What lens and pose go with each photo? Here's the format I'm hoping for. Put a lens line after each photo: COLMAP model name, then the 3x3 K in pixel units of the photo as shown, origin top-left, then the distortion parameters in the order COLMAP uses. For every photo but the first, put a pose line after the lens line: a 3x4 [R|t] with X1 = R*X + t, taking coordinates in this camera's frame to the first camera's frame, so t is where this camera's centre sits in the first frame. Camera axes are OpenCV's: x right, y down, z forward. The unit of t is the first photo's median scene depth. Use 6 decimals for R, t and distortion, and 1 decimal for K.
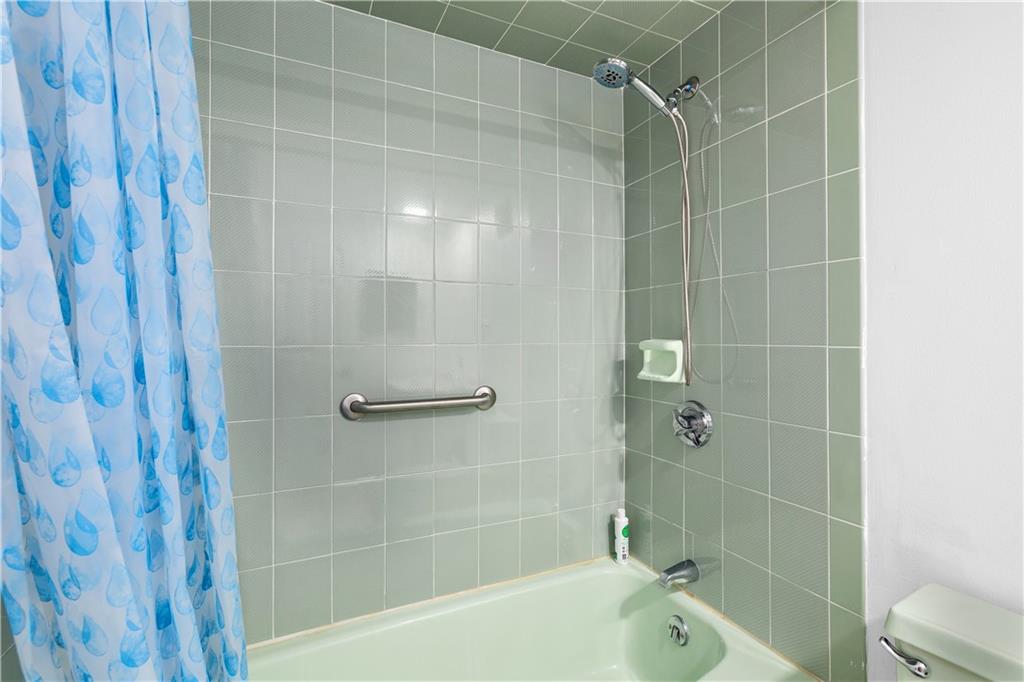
lens RADIAL K [[478.4, 0, 513.8], [0, 478.4, 343.8], [0, 0, 1]] dist [-0.003789, 0.000816]
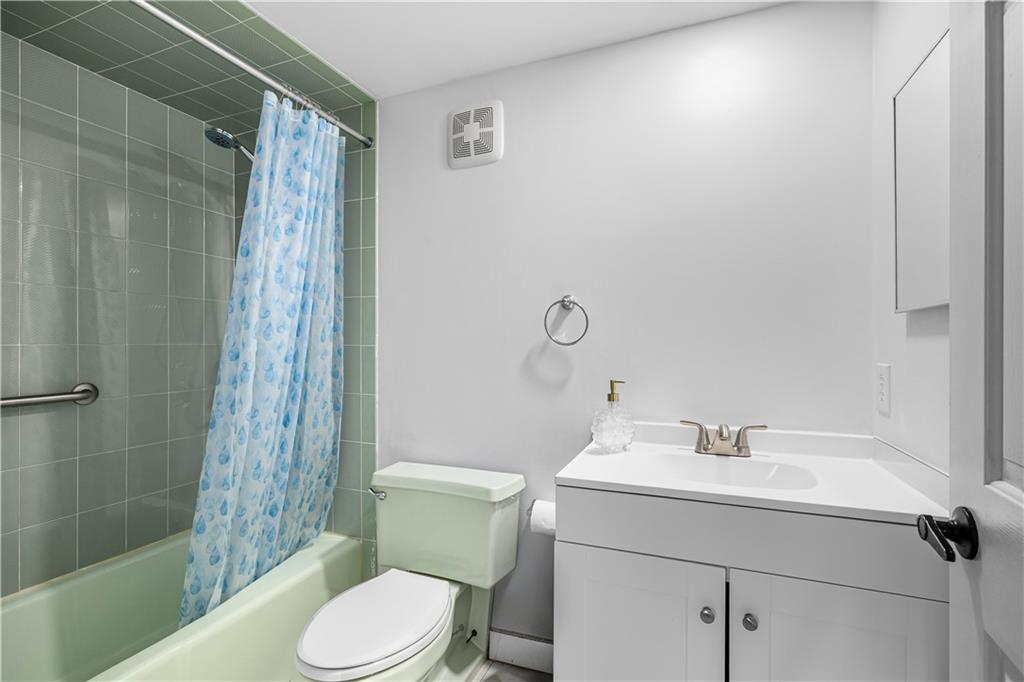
lens RADIAL K [[478.4, 0, 522.1], [0, 478.4, 343.8], [0, 0, 1]] dist [-0.003789, 0.000816]
pose [[0.738572, 0.003693, 0.674165, -0.058391], [0.001275, 0.999976, -0.006875, 0.008802], [-0.674173, 0.005938, 0.738549, -0.471943]]
